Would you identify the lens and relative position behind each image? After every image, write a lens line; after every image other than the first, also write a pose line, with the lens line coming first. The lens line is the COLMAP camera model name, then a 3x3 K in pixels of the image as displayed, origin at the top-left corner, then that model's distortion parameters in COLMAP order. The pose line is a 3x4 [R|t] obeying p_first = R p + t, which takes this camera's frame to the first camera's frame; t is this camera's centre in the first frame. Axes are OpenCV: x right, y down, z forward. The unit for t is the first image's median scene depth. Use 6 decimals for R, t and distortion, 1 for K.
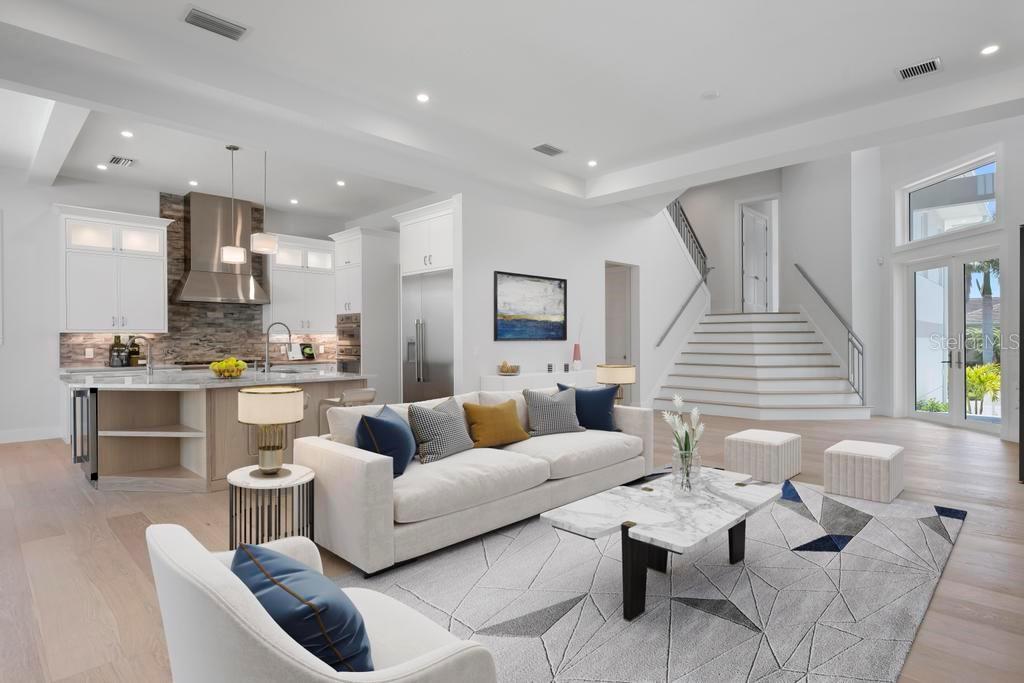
lens RADIAL K [[543.7, 0, 520.9], [0, 543.7, 342.3], [0, 0, 1]] dist [-0.003386, 0.003034]
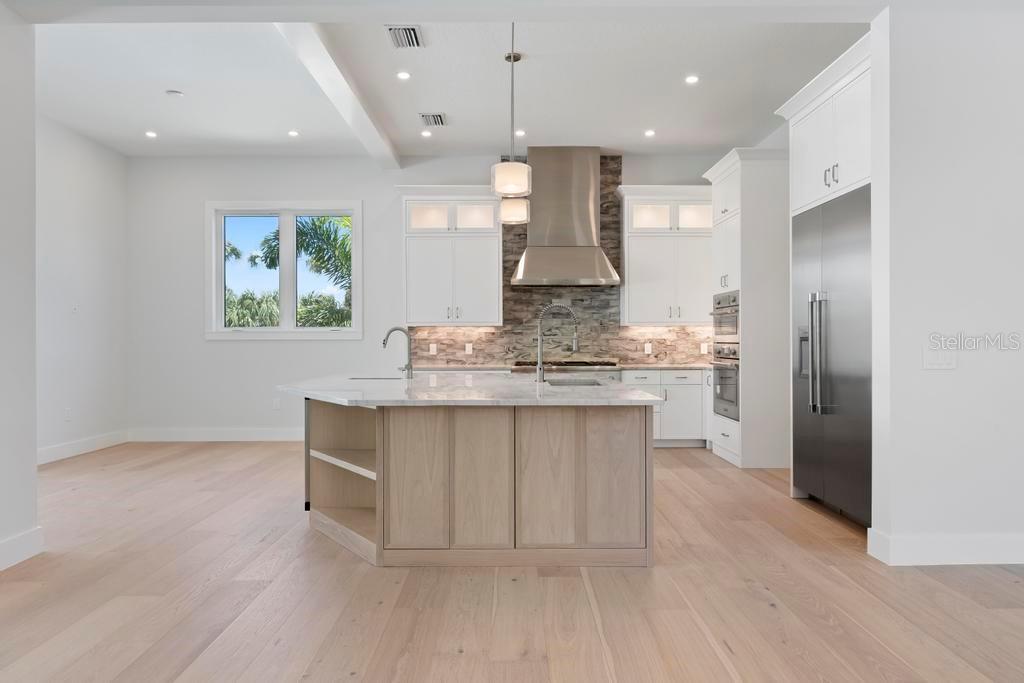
lens RADIAL K [[643.9, 0, 508.8], [0, 643.9, 341.6], [0, 0, 1]] dist [0.005380, -0.015037]
pose [[0.697366, 0.004645, -0.716701, 0.047347], [-0.004622, 0.999987, 0.001984, 0.004391], [0.716701, 0.001929, 0.697378, 0.327277]]
